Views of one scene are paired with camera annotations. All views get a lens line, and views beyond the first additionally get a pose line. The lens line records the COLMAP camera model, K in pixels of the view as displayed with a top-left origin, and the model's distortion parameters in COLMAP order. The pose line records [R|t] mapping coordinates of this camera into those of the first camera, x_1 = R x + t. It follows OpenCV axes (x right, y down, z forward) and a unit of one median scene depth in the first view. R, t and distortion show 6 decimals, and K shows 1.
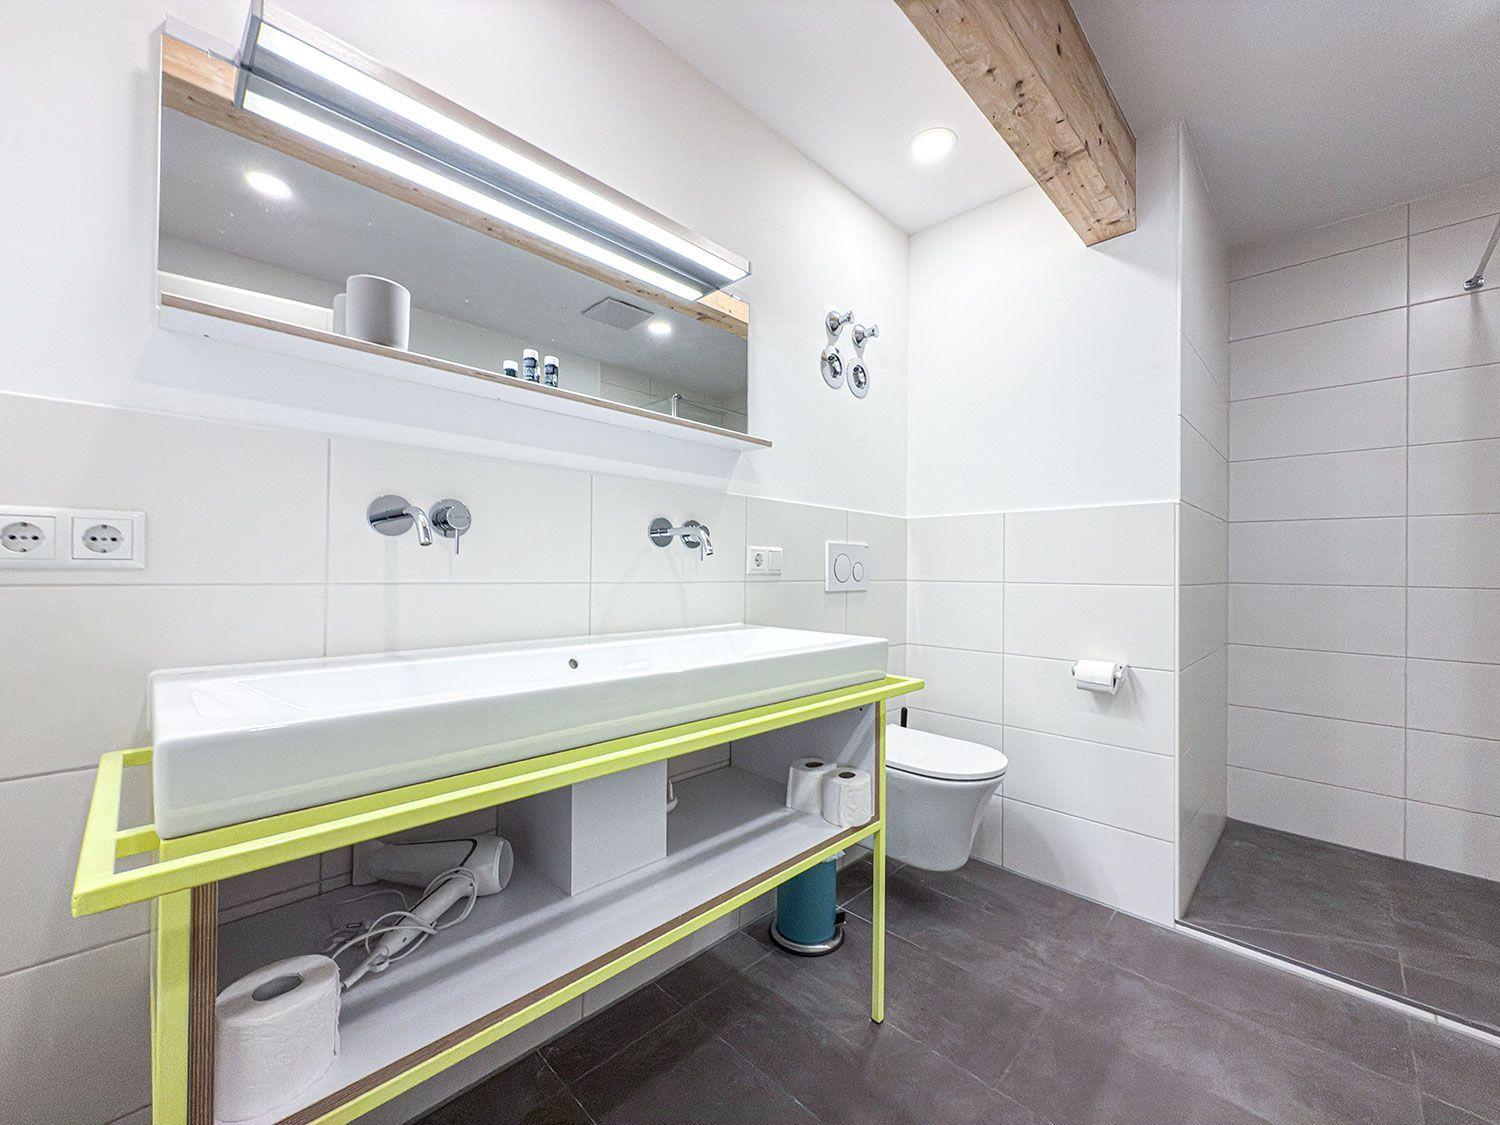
lens RADIAL K [[612.3, 0, 741.6], [0, 612.3, 566.1], [0, 0, 1]] dist [-0.001585, 0.000028]
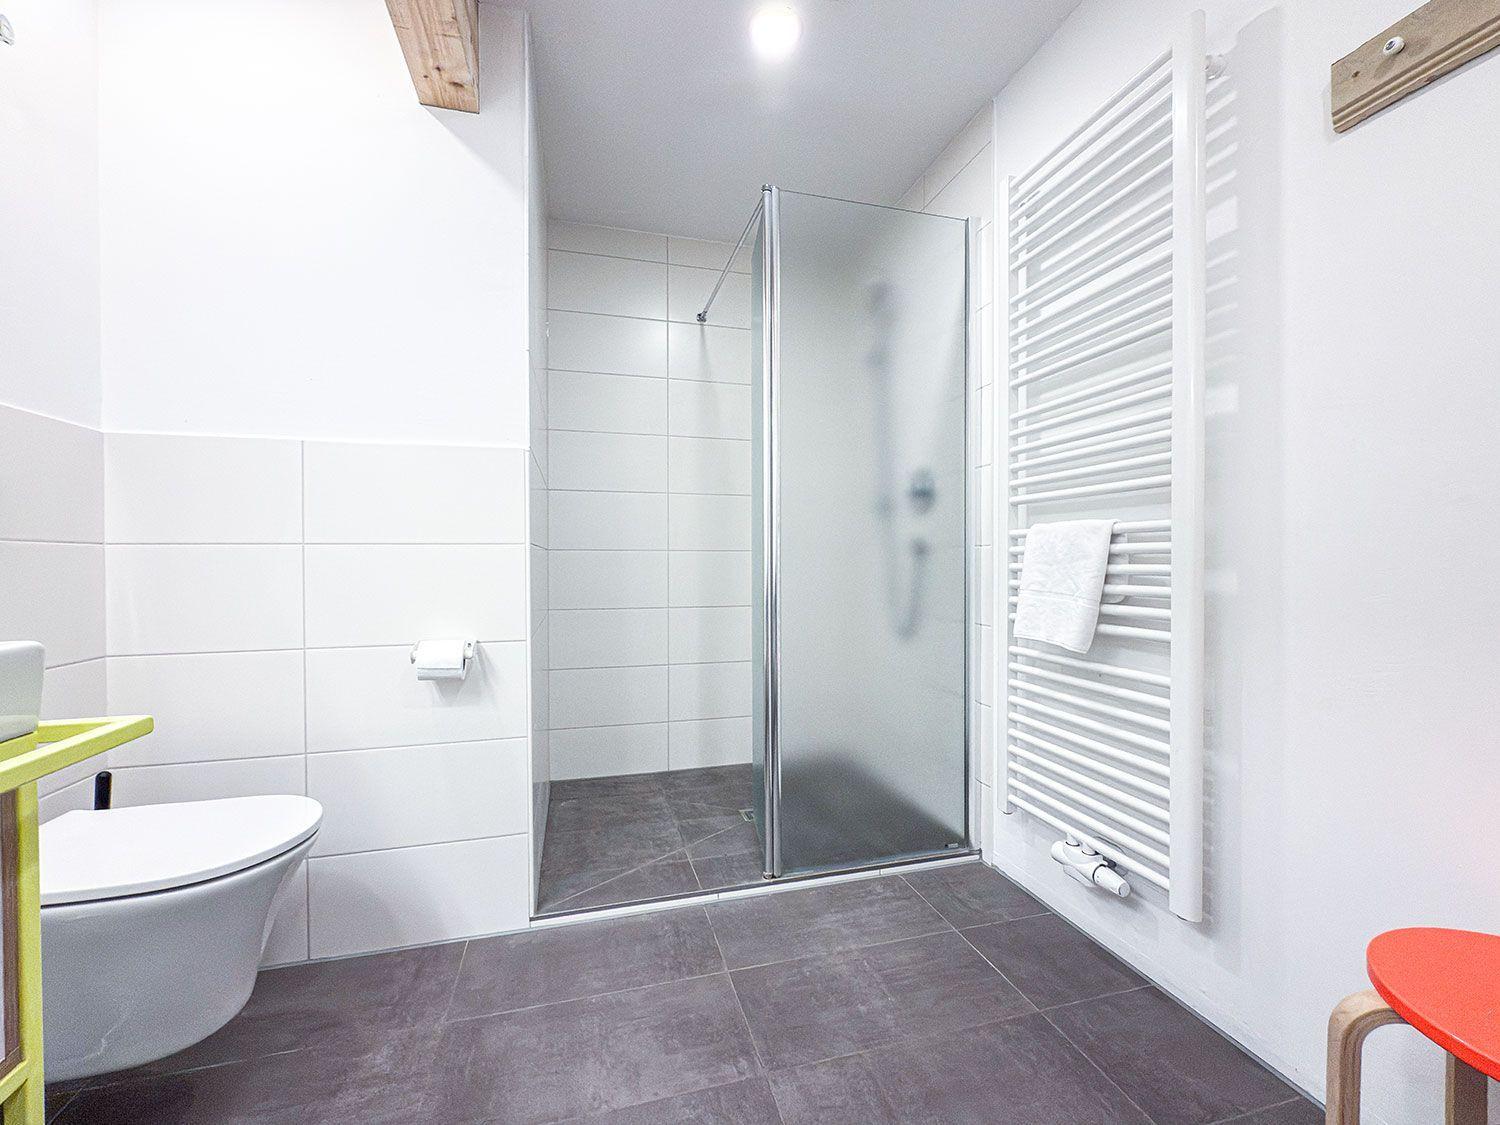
lens RADIAL K [[612.3, 0, 741.6], [0, 612.3, 566.1], [0, 0, 1]] dist [-0.001585, 0.000028]
pose [[0.486523, -0.017008, 0.873502, 0.085098], [0.009004, 0.999855, 0.014453, 0.053055], [-0.873621, 0.000833, 0.486606, 0.289517]]
